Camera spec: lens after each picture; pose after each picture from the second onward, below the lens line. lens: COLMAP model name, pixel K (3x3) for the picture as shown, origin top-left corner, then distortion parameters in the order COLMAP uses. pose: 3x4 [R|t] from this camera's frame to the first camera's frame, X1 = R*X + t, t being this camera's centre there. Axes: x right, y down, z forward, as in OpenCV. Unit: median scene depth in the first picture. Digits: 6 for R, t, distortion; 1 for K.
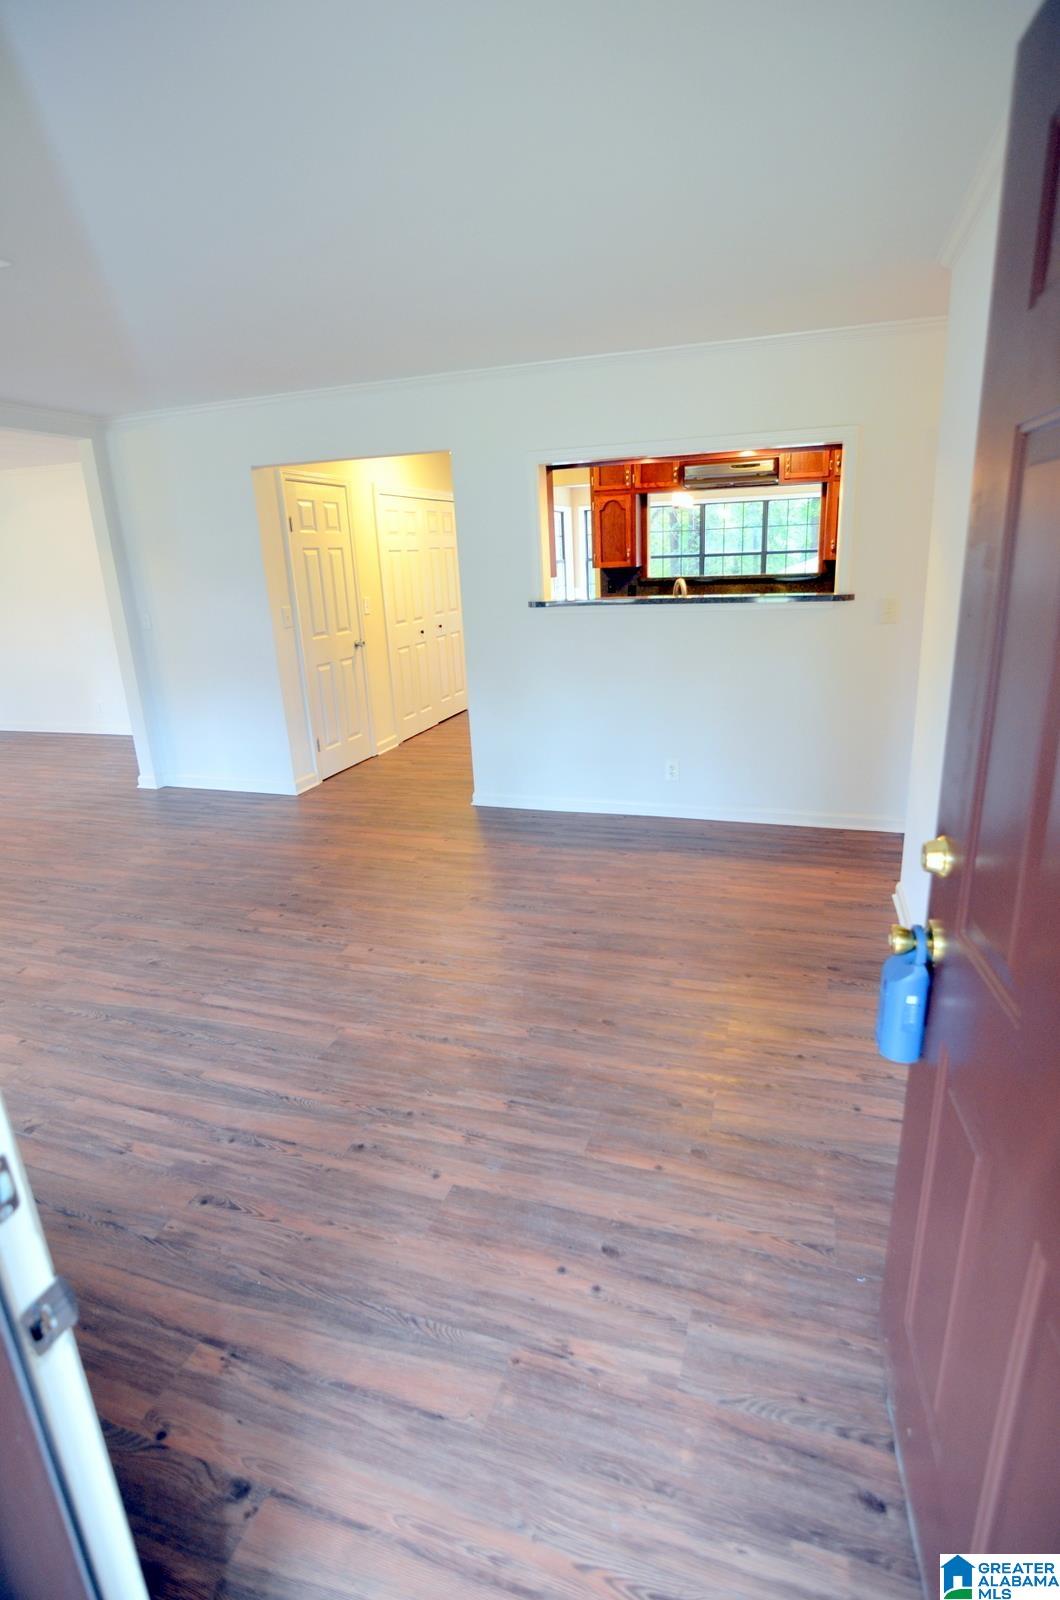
lens RADIAL K [[793.2, 0, 535.2], [0, 793.2, 786.1], [0, 0, 1]] dist [-0.022193, 0.002155]
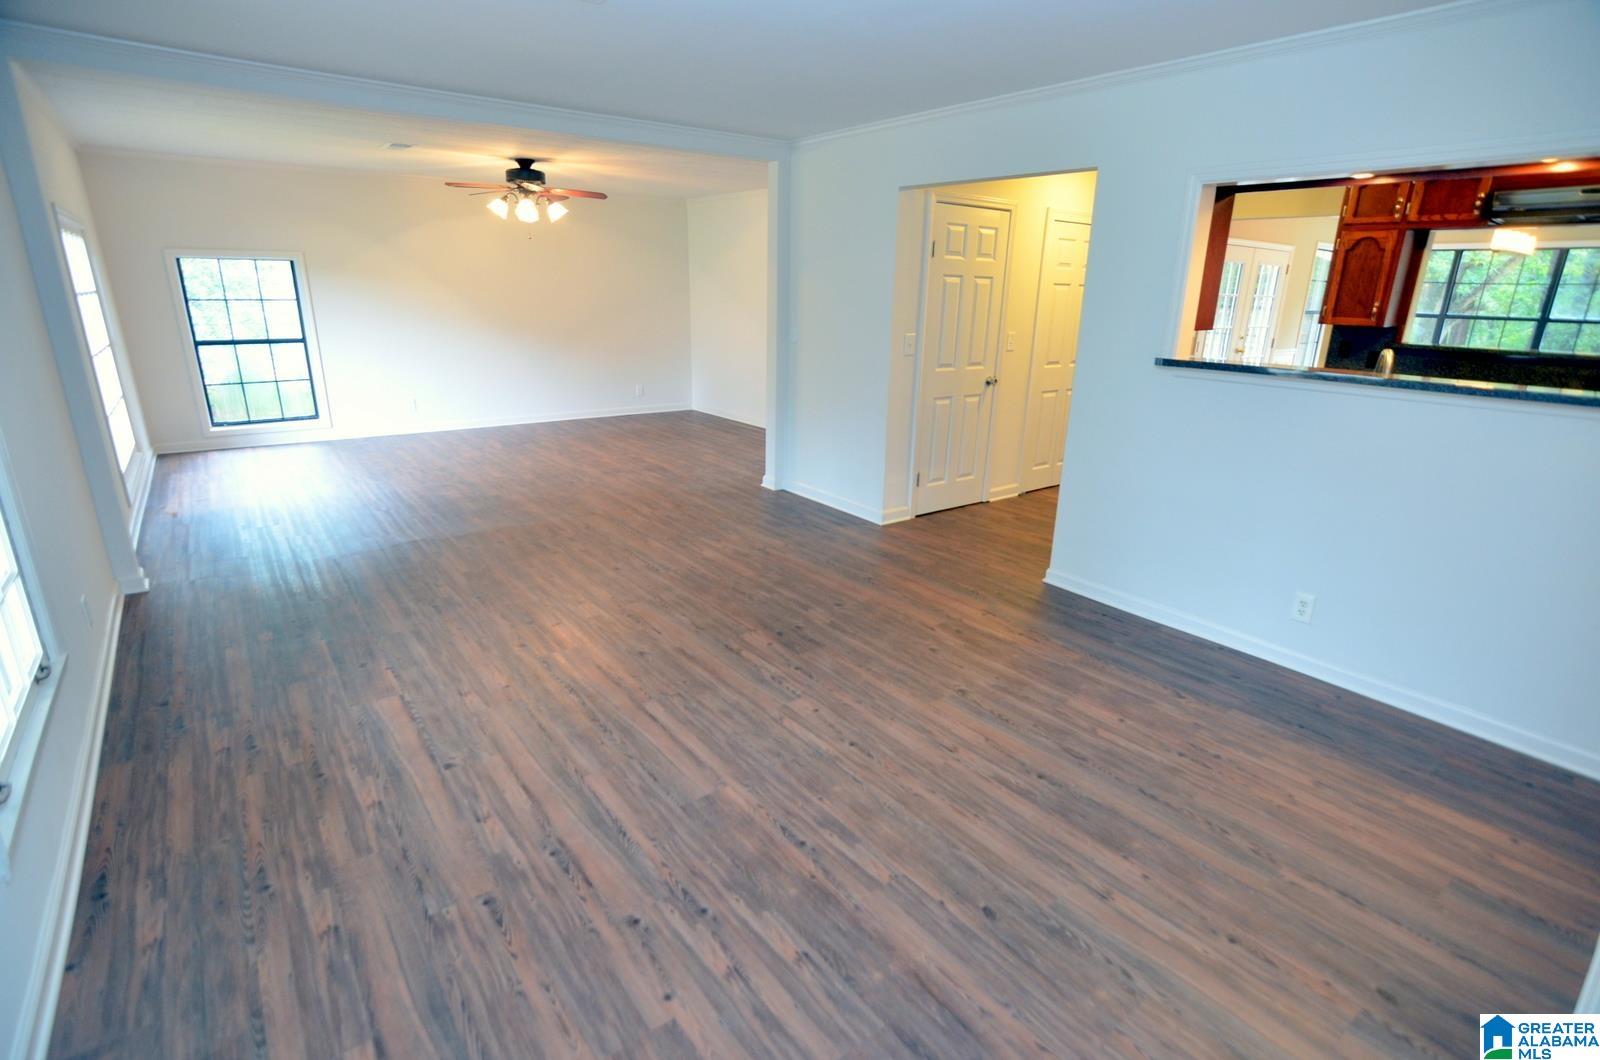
lens RADIAL K [[776.5, 0, 795.6], [0, 776.5, 537.7], [0, 0, 1]] dist [-0.025165, 0.005975]
pose [[0.823675, 0.228960, -0.518784, 0.173641], [-0.211010, 0.972918, 0.094367, -0.062646], [0.526341, 0.031741, 0.849681, 0.179148]]
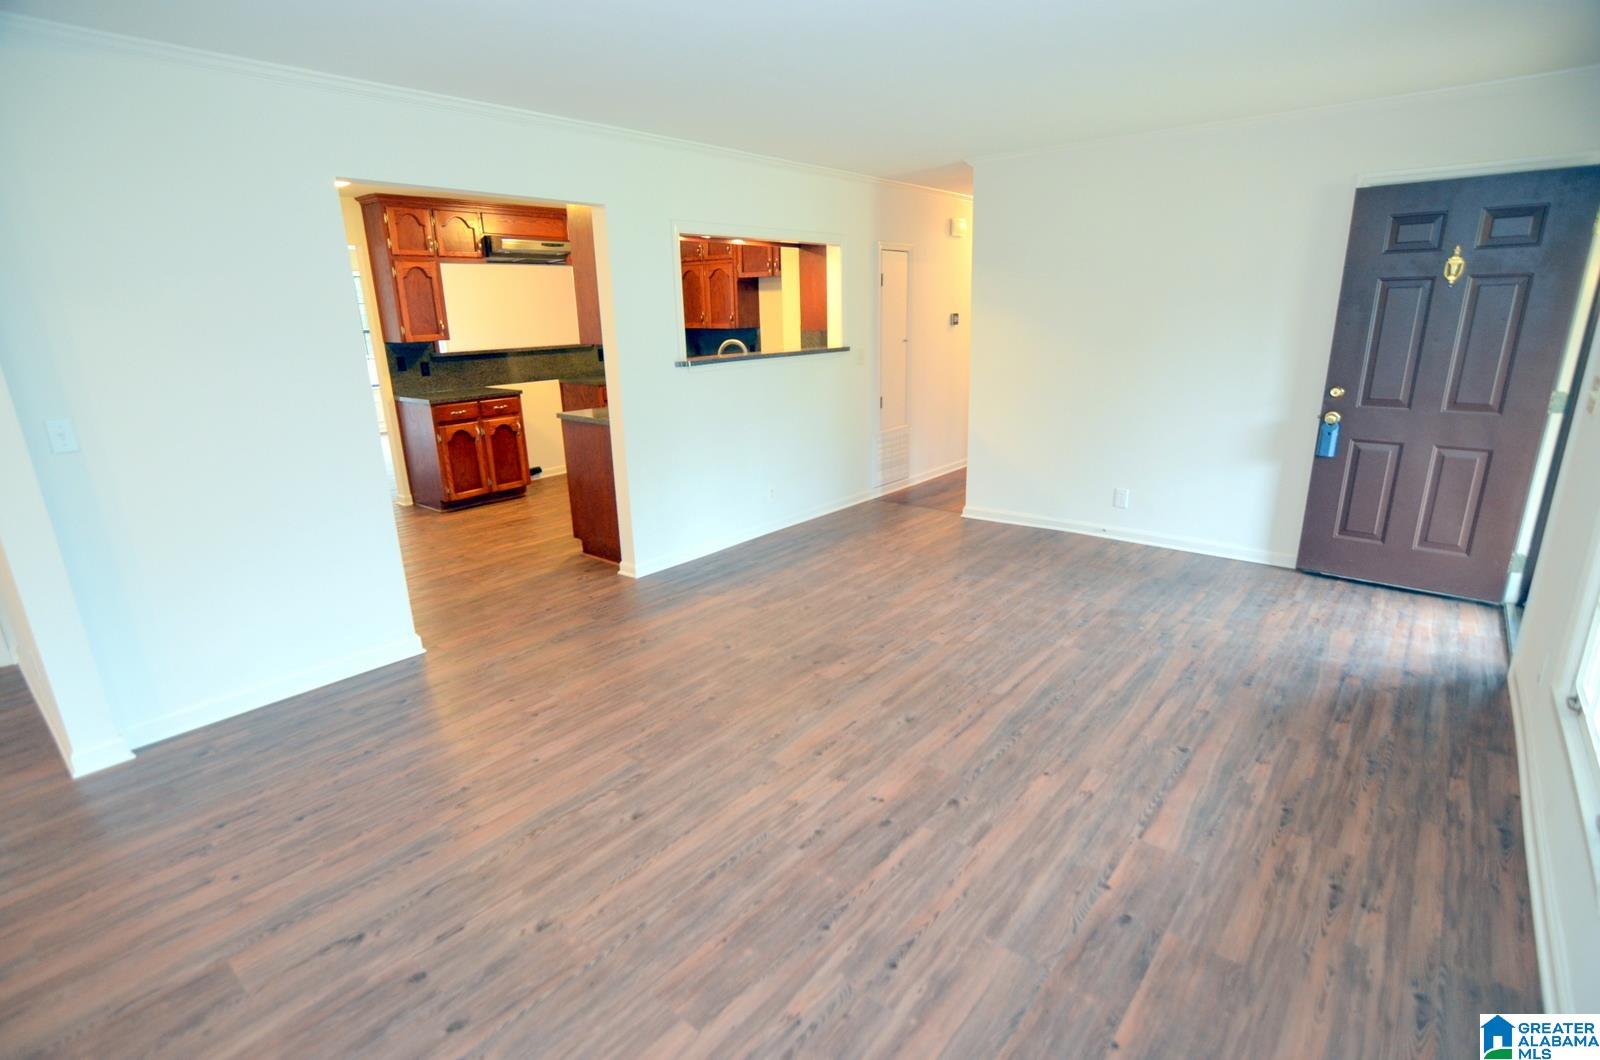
lens RADIAL K [[776.5, 0, 791.9], [0, 776.5, 559.5], [0, 0, 1]] dist [-0.025165, 0.005975]
pose [[0.366127, -0.252749, 0.895583, -1.155800], [0.268318, 0.950206, 0.158472, -0.131383], [-0.891042, 0.182280, 0.415713, 0.601333]]
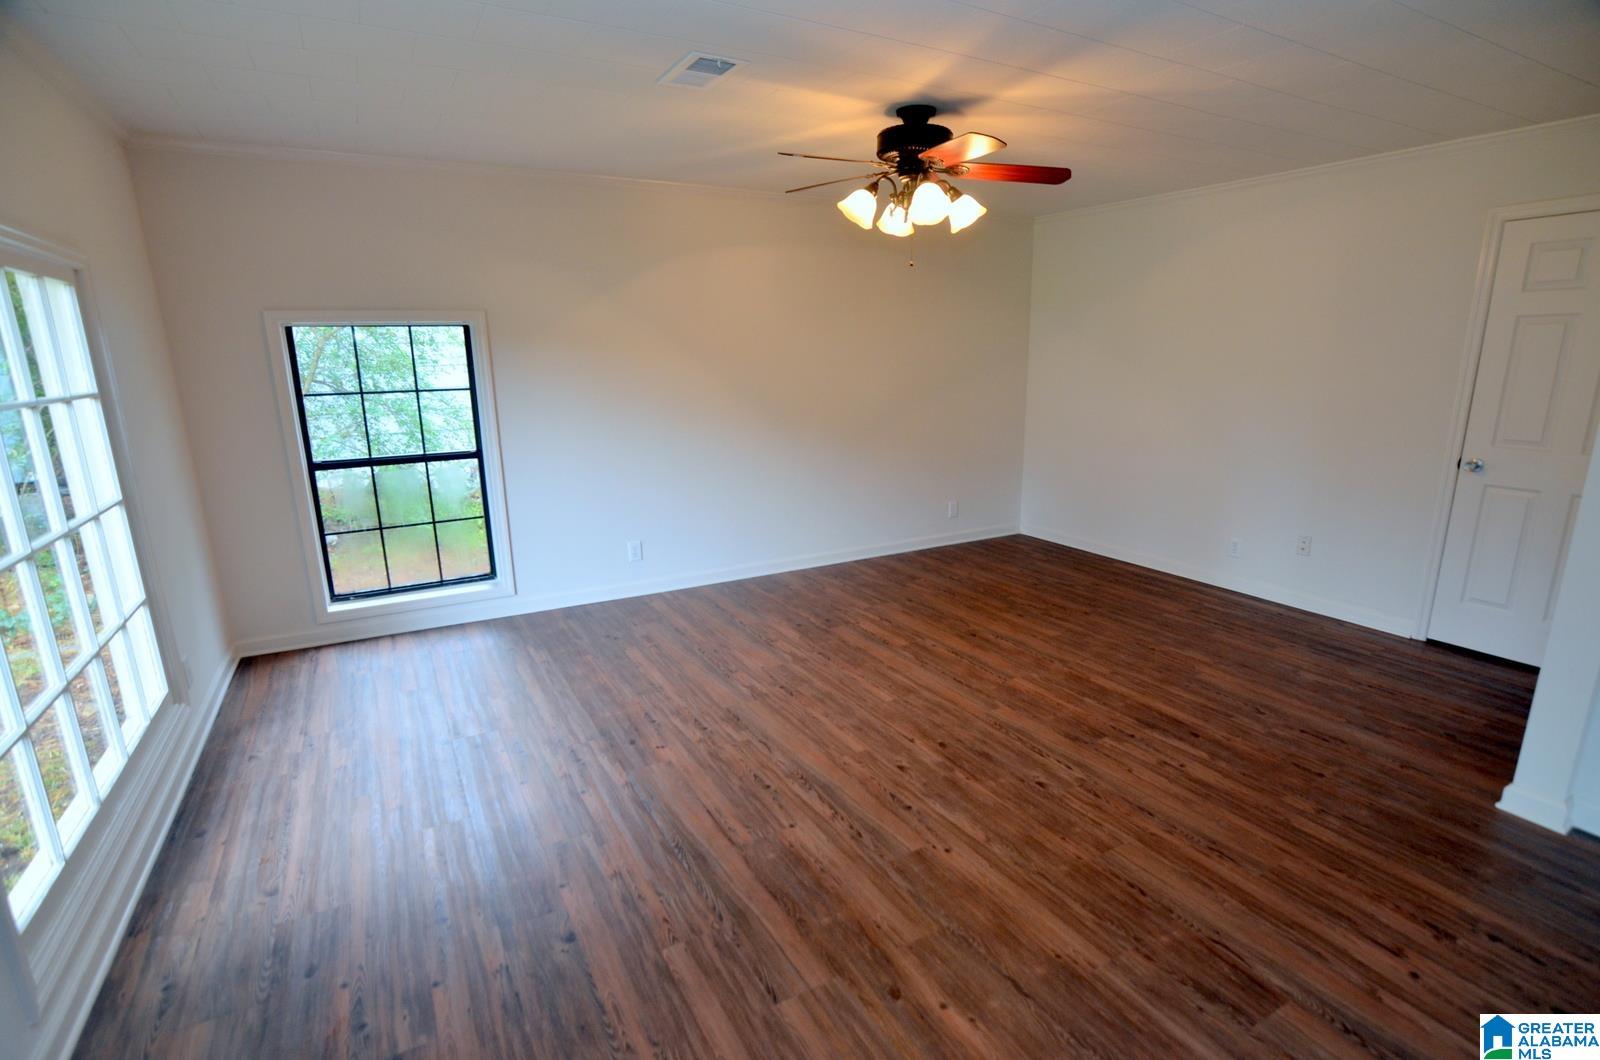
lens RADIAL K [[776.5, 0, 802.1], [0, 776.5, 543.6], [0, 0, 1]] dist [-0.025165, 0.005975]
pose [[0.740582, 0.194841, -0.643098, -0.868197], [-0.205530, 0.976854, 0.059275, -0.145854], [0.639763, 0.088278, 0.763486, 0.605469]]
